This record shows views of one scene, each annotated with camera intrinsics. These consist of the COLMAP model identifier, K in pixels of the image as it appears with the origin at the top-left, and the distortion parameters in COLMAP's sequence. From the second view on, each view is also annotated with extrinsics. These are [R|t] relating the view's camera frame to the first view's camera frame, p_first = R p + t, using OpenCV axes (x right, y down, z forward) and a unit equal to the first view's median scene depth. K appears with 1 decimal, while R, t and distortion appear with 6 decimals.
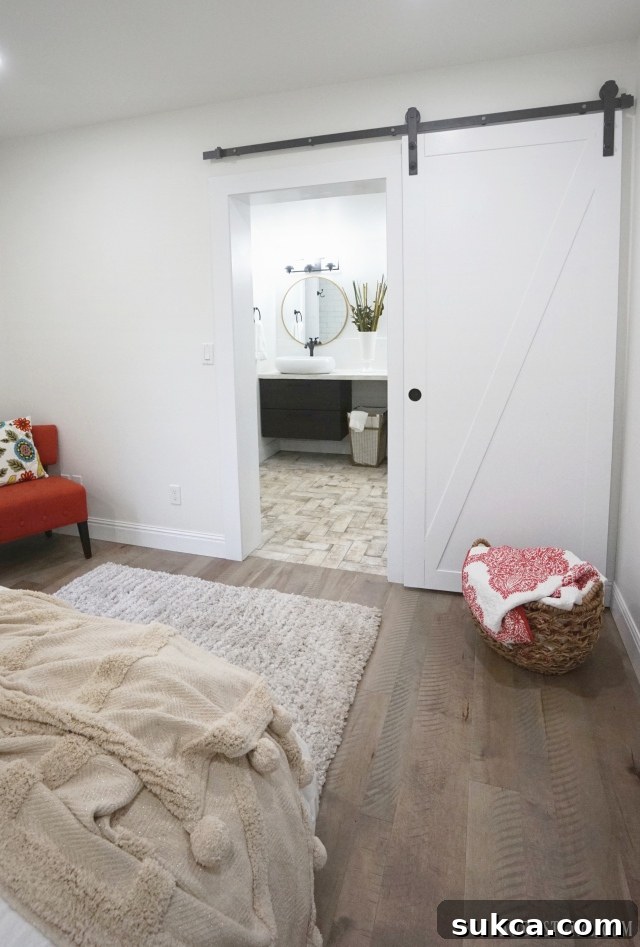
lens RADIAL K [[554.3, 0, 317.0], [0, 554.3, 401.0], [0, 0, 1]] dist [-0.048015, 0.000892]
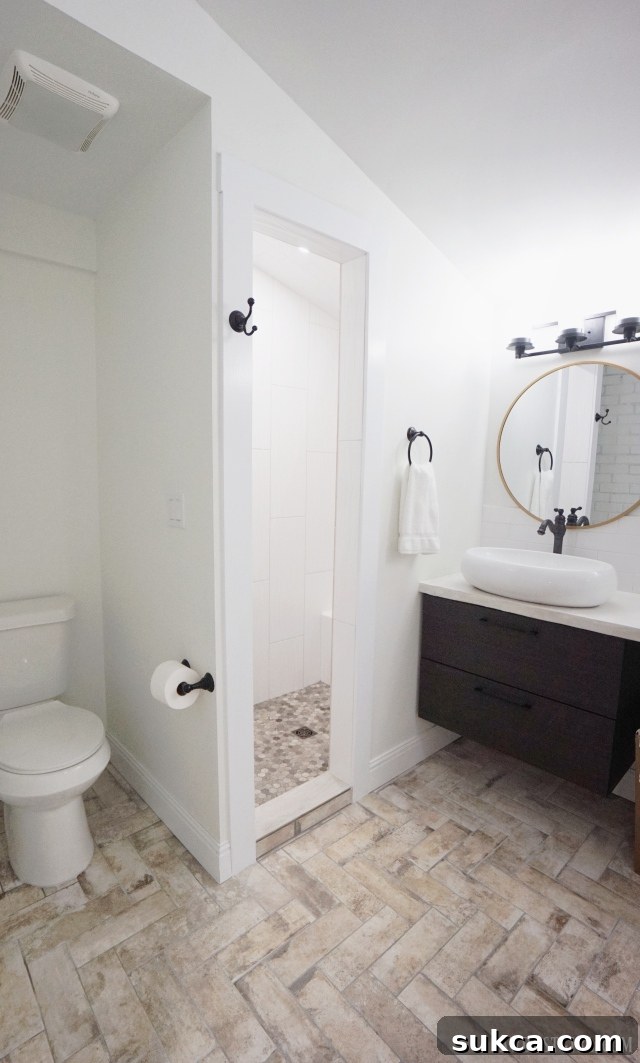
lens RADIAL K [[507.9, 0, 320.0], [0, 507.9, 531.5], [0, 0, 1]] dist [-0.063577, 0.027169]
pose [[0.866919, 0.097230, -0.488875, 0.037802], [-0.104937, 0.994410, 0.011690, -0.166146], [0.487279, 0.041167, 0.872276, 1.176952]]
